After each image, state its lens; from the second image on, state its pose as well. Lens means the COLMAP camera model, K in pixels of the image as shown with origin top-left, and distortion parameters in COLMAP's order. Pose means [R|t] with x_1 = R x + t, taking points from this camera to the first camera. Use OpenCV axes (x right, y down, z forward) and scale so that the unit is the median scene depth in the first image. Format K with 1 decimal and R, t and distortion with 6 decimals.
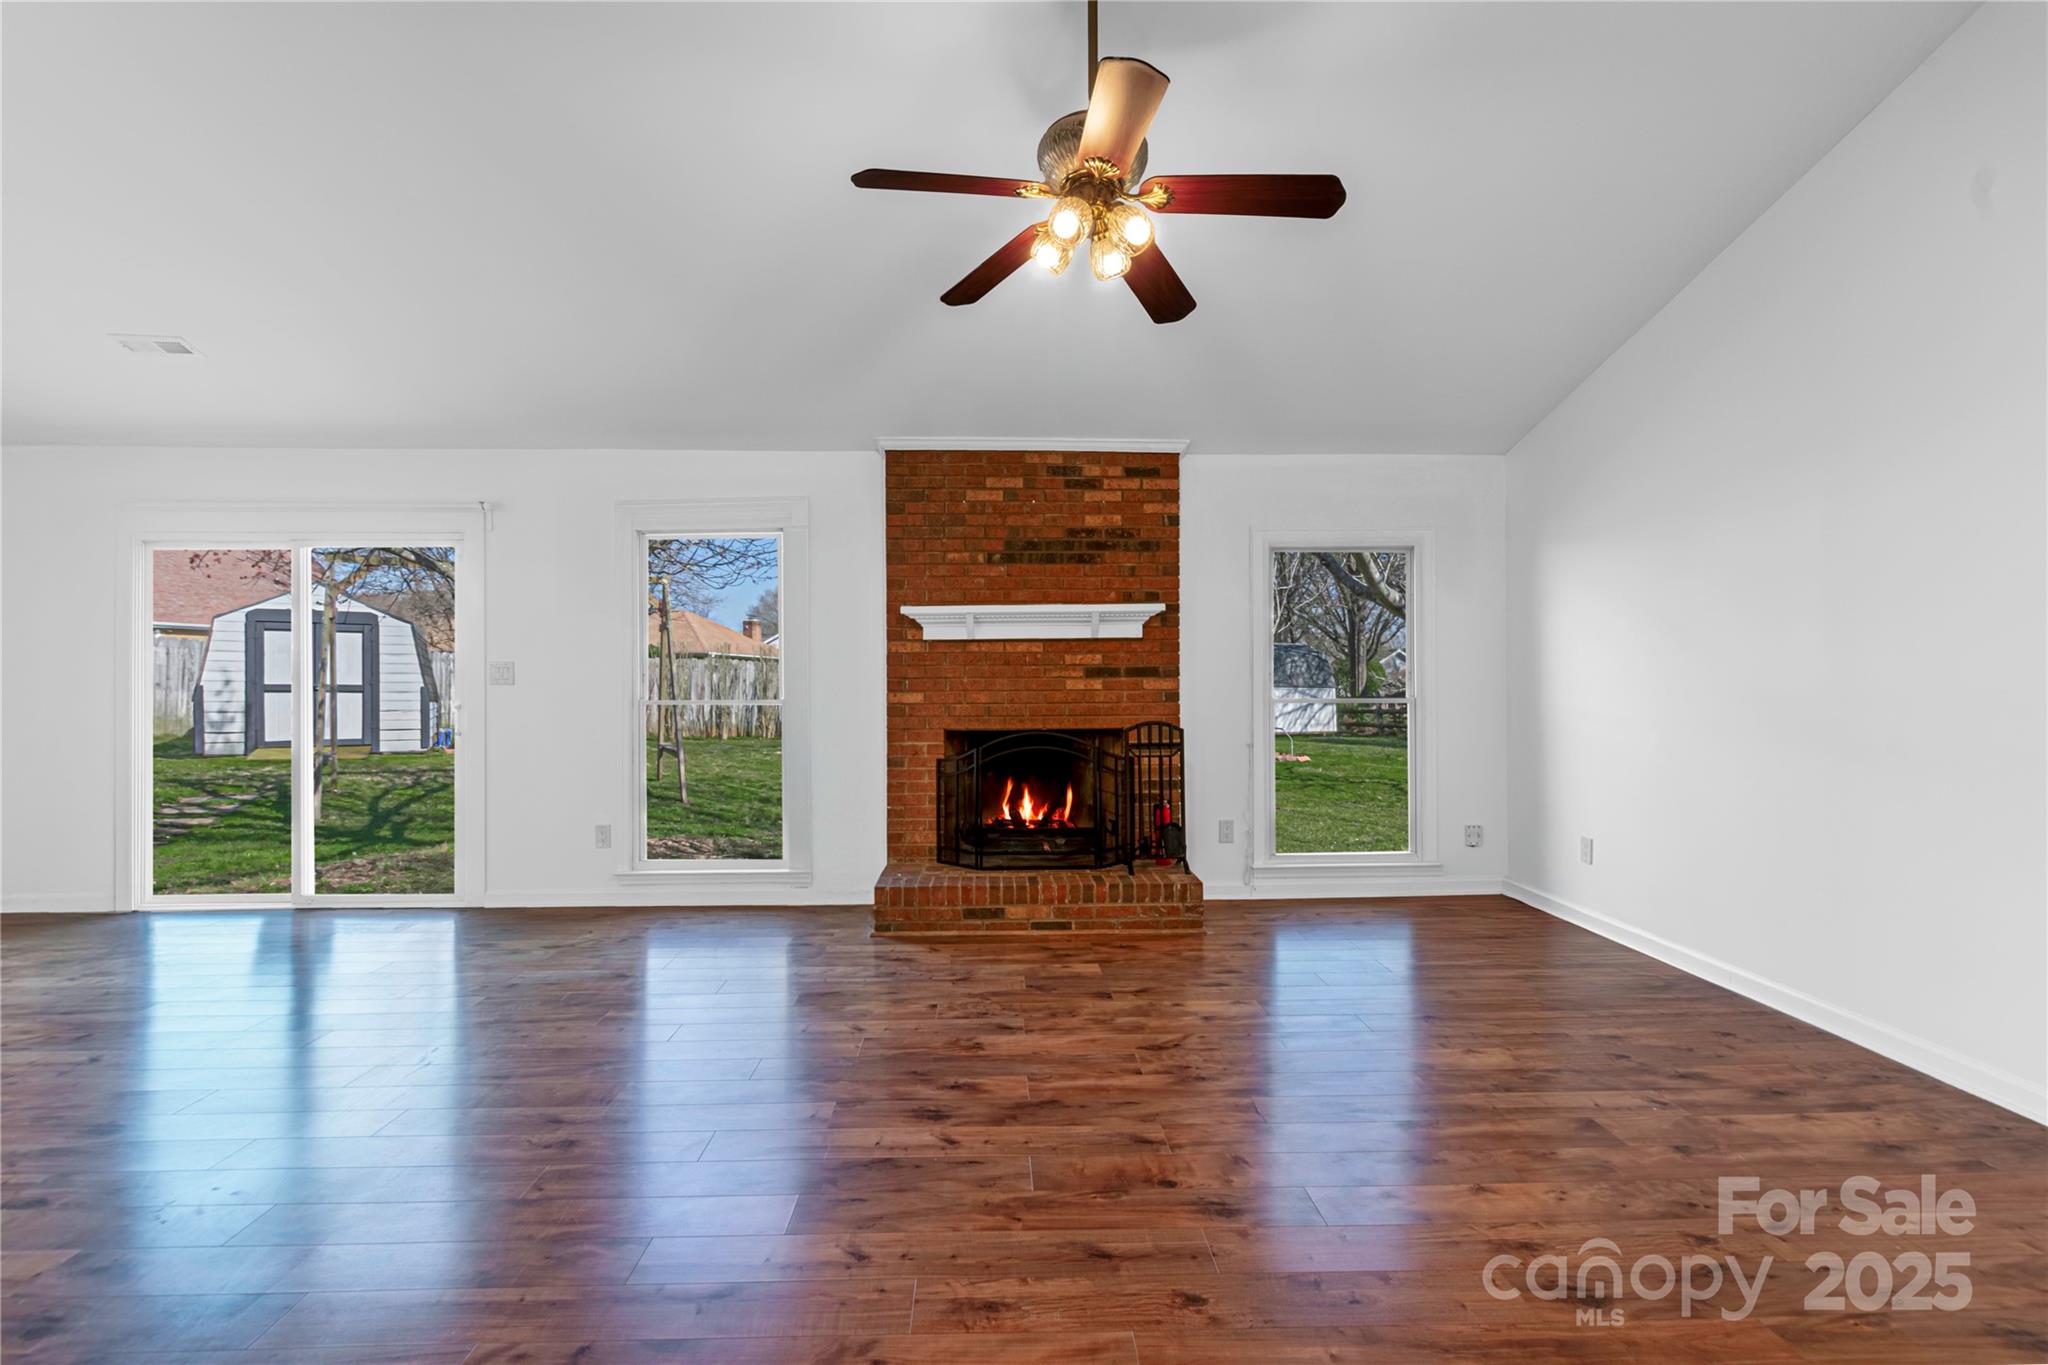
lens RADIAL K [[912.5, 0, 1020.1], [0, 912.5, 676.4], [0, 0, 1]] dist [0.001080, 0.000155]
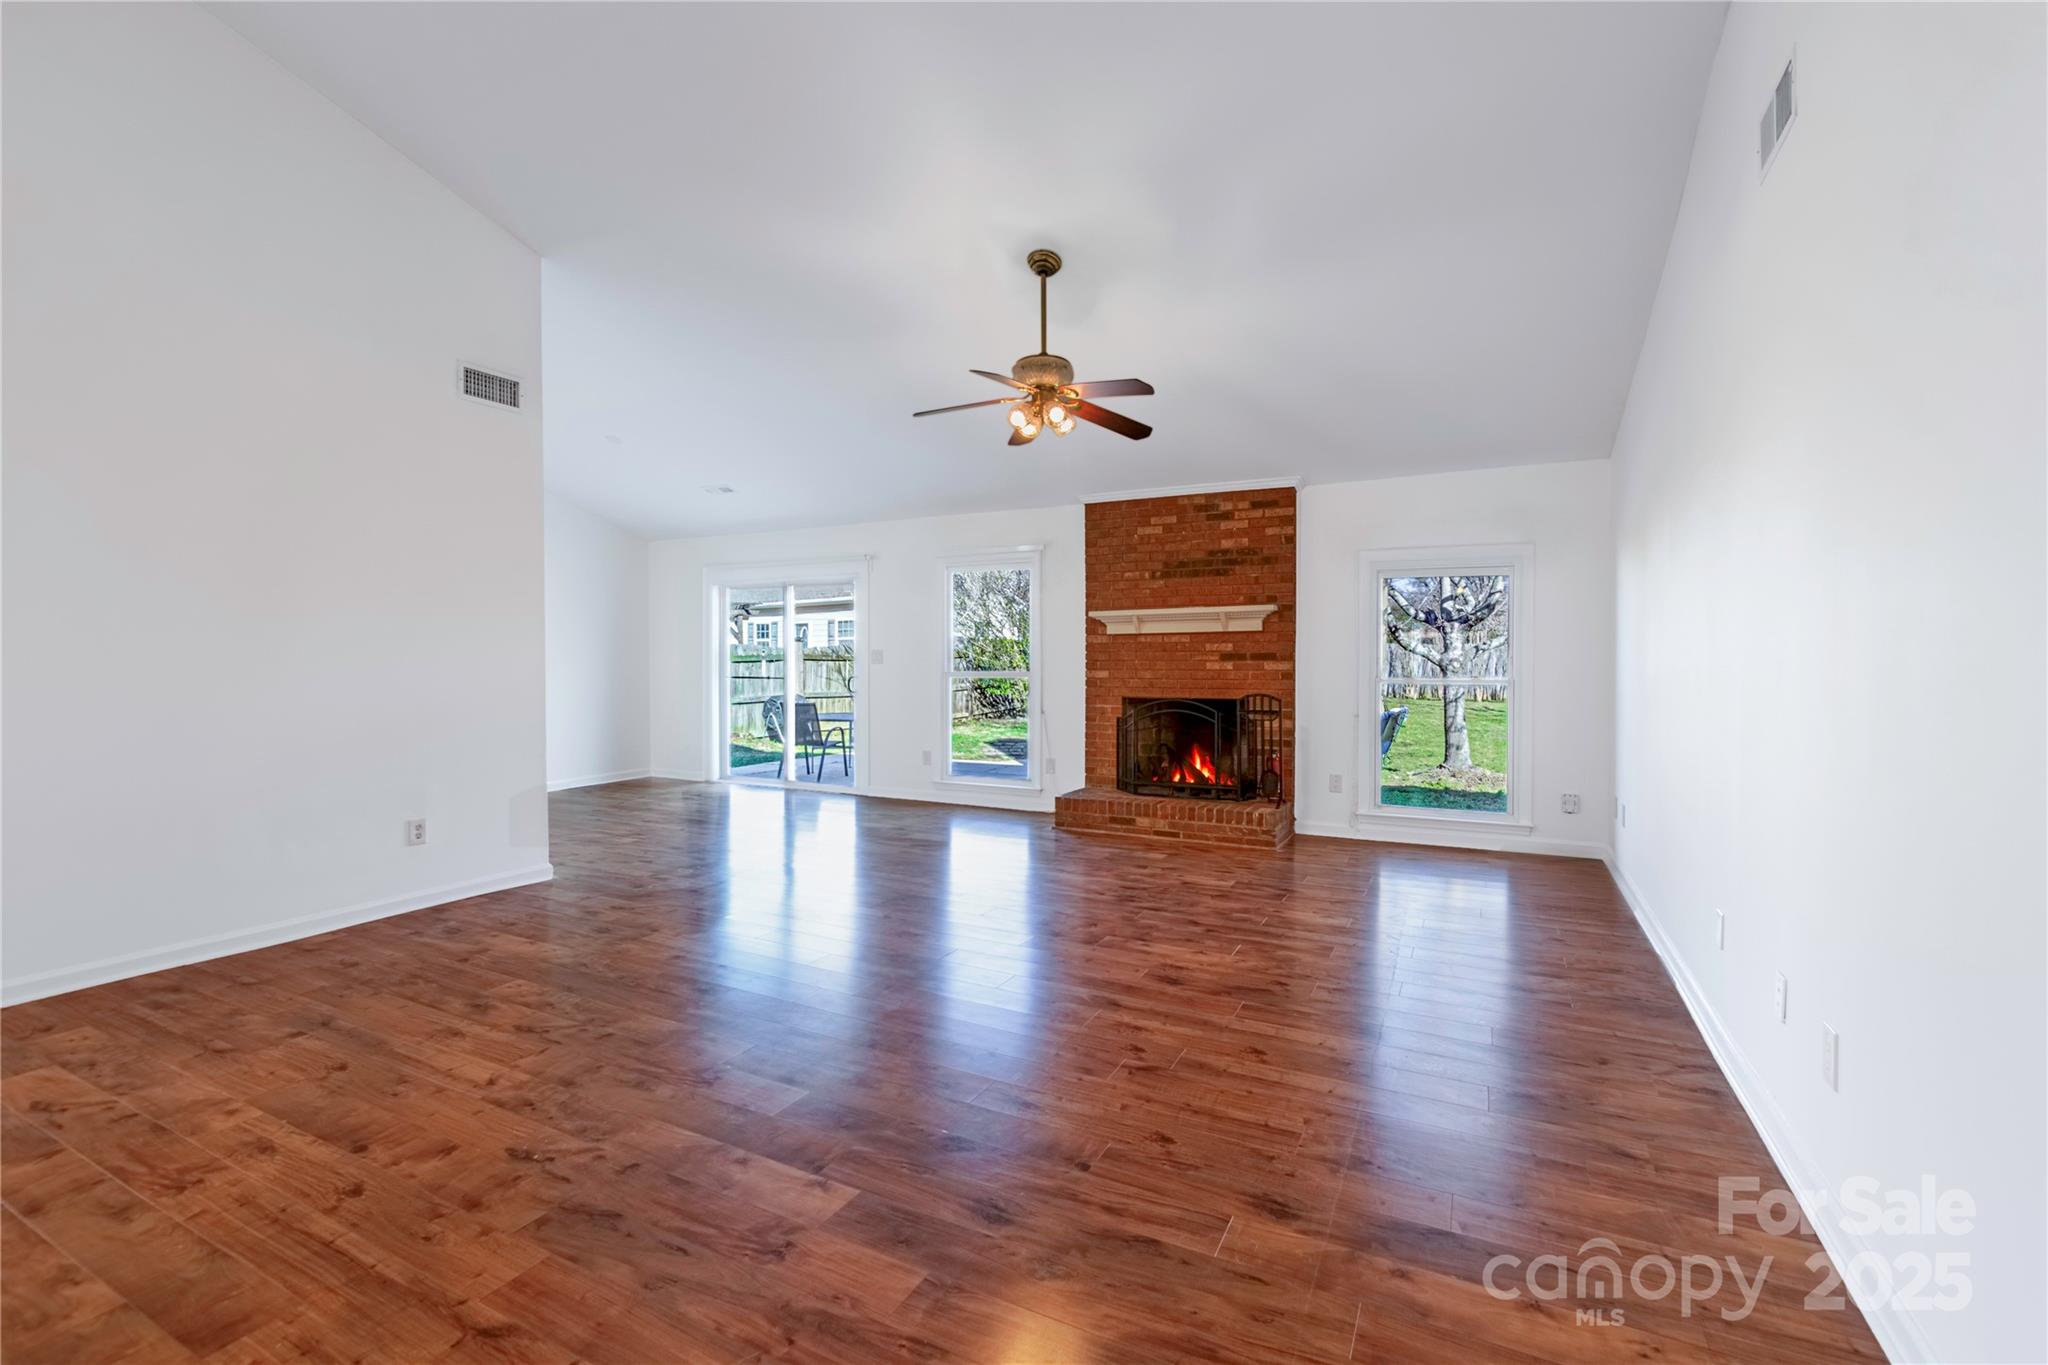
lens RADIAL K [[888.1, 0, 1023.3], [0, 888.1, 676.5], [0, 0, 1]] dist [0.001073, 0.000118]
pose [[0.871051, 0.012847, -0.491025, 0.463798], [-0.003983, 0.999810, 0.019093, 0.000629], [0.491177, -0.014676, 0.870936, -0.285497]]
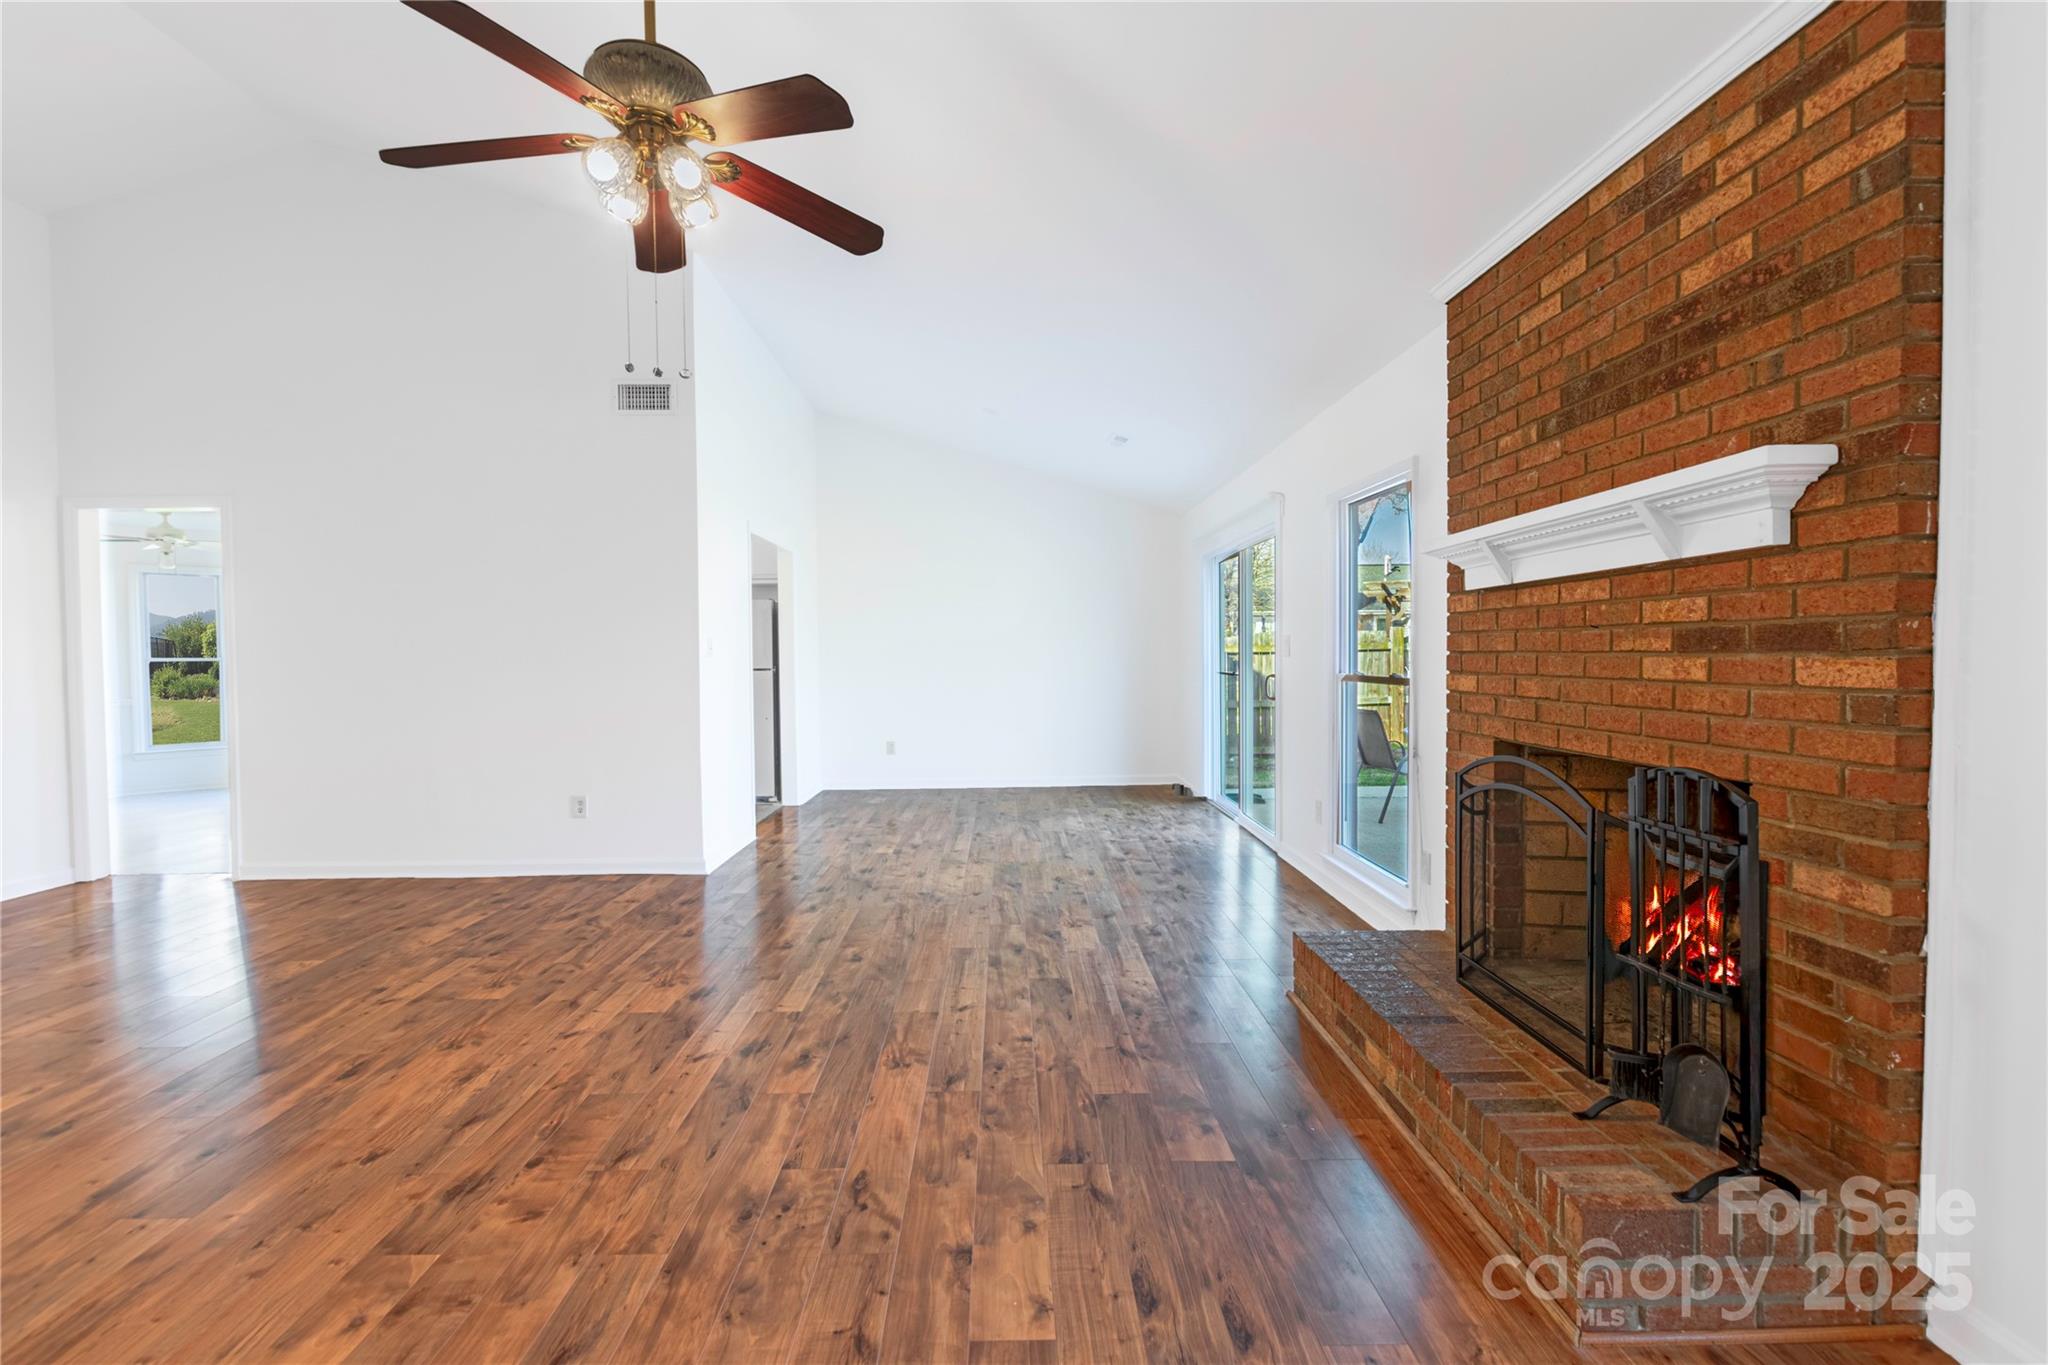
lens RADIAL K [[888.1, 0, 1023.3], [0, 888.1, 676.5], [0, 0, 1]] dist [0.001073, 0.000118]
pose [[-0.016459, 0.031656, -0.999363, 0.499907], [0.005445, 0.999487, 0.031570, -0.002300], [0.999850, -0.004922, -0.016623, 0.700396]]
